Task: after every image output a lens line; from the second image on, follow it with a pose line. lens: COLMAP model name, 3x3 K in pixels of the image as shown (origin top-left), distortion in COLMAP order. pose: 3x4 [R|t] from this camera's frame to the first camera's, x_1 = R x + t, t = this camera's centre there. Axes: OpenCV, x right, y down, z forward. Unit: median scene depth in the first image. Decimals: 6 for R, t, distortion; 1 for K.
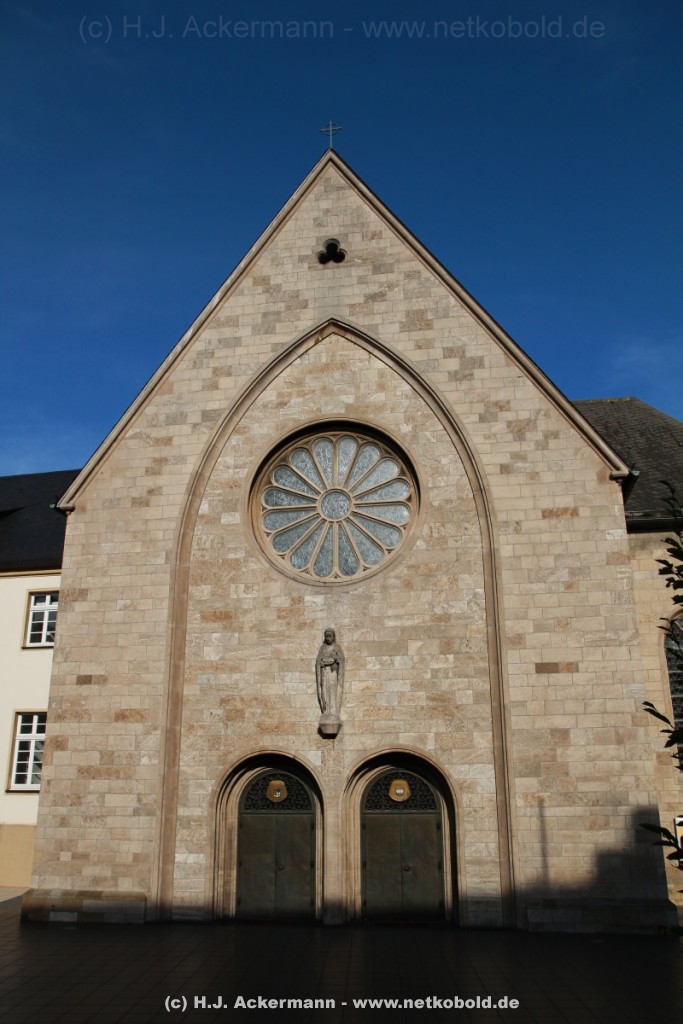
lens RADIAL K [[817.5, 0, 349.9], [0, 817.5, 520.0], [0, 0, 1]] dist [-0.082986, 0.087822]
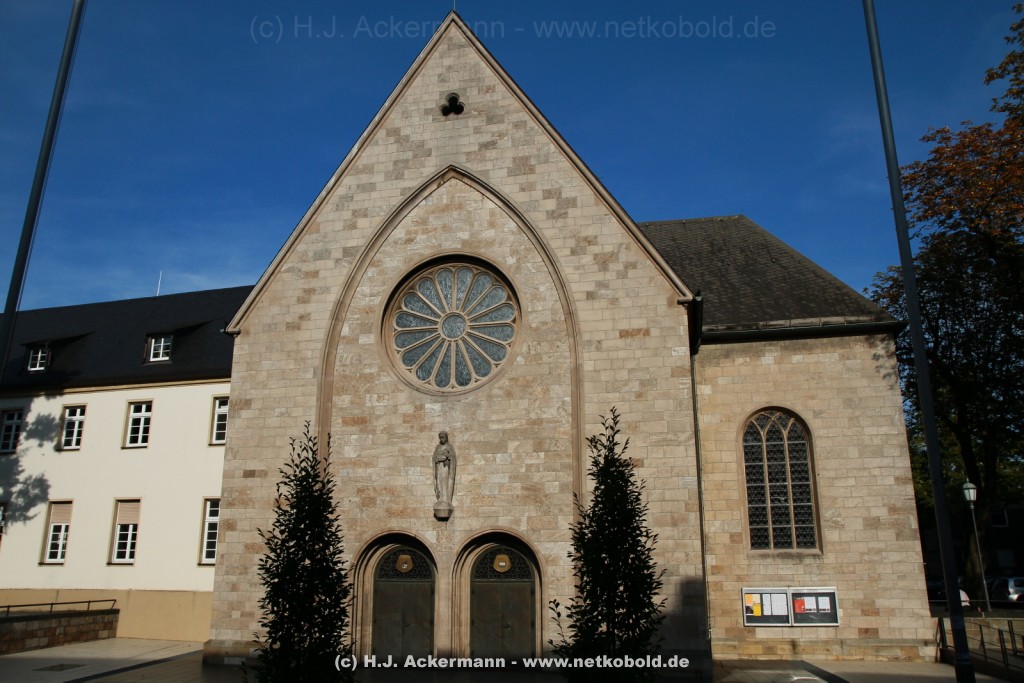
lens RADIAL K [[817.5, 0, 516.9], [0, 817.5, 340.3], [0, 0, 1]] dist [-0.082986, 0.087822]
pose [[0.998074, -0.014979, -0.060199, 0.153934], [0.017918, 0.998659, 0.048575, -0.057252], [0.059391, -0.049560, 0.997004, -0.190976]]
